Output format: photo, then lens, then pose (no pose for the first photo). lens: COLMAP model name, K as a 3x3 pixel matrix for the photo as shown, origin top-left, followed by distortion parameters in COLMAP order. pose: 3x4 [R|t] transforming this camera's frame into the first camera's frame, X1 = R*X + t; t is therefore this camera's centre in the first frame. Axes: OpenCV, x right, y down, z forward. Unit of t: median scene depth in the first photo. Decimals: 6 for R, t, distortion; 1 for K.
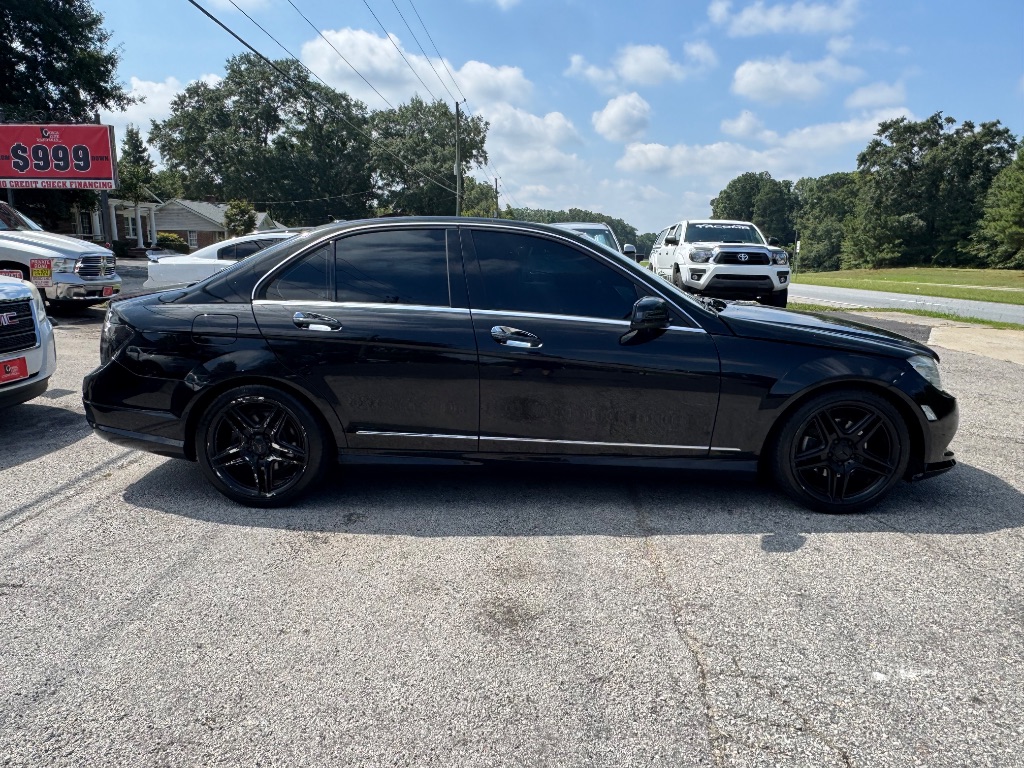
lens RADIAL K [[742.3, 0, 510.7], [0, 742.3, 389.4], [0, 0, 1]] dist [-0.005869, 0.001510]
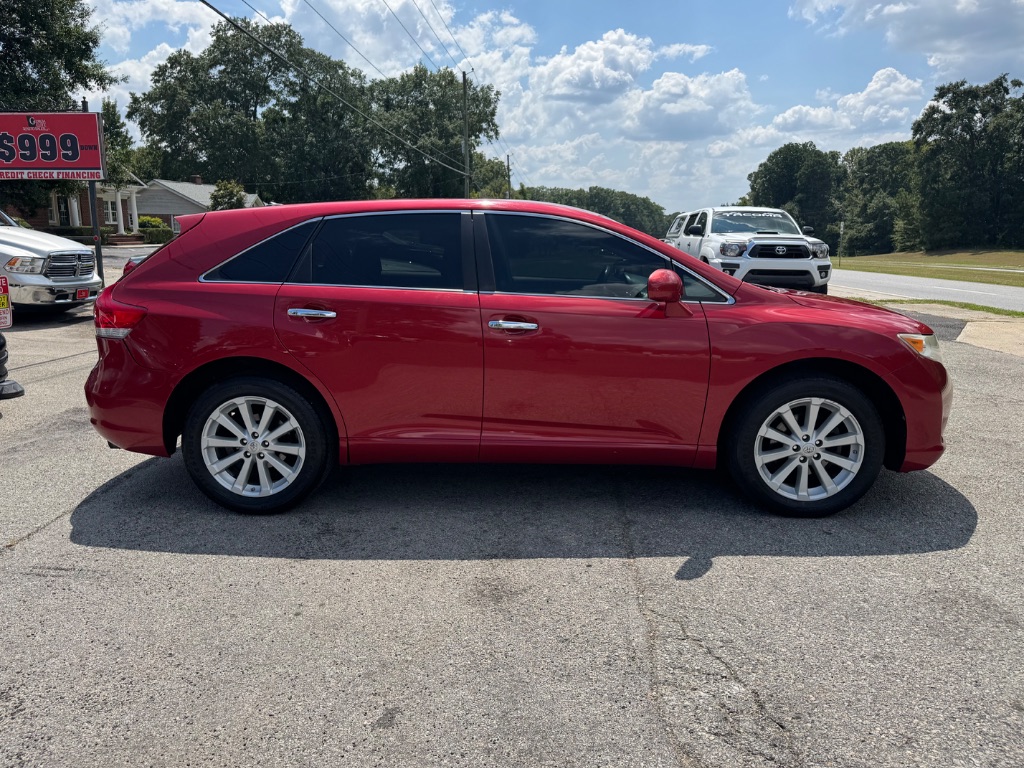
lens RADIAL K [[911.9, 0, 512.4], [0, 911.9, 401.1], [0, 0, 1]] dist [0.010041, -0.013745]
pose [[0.999472, -0.003508, -0.032294, 0.020130], [0.004224, 0.999746, 0.022127, -0.007684], [0.032208, -0.022252, 0.999233, -0.117831]]
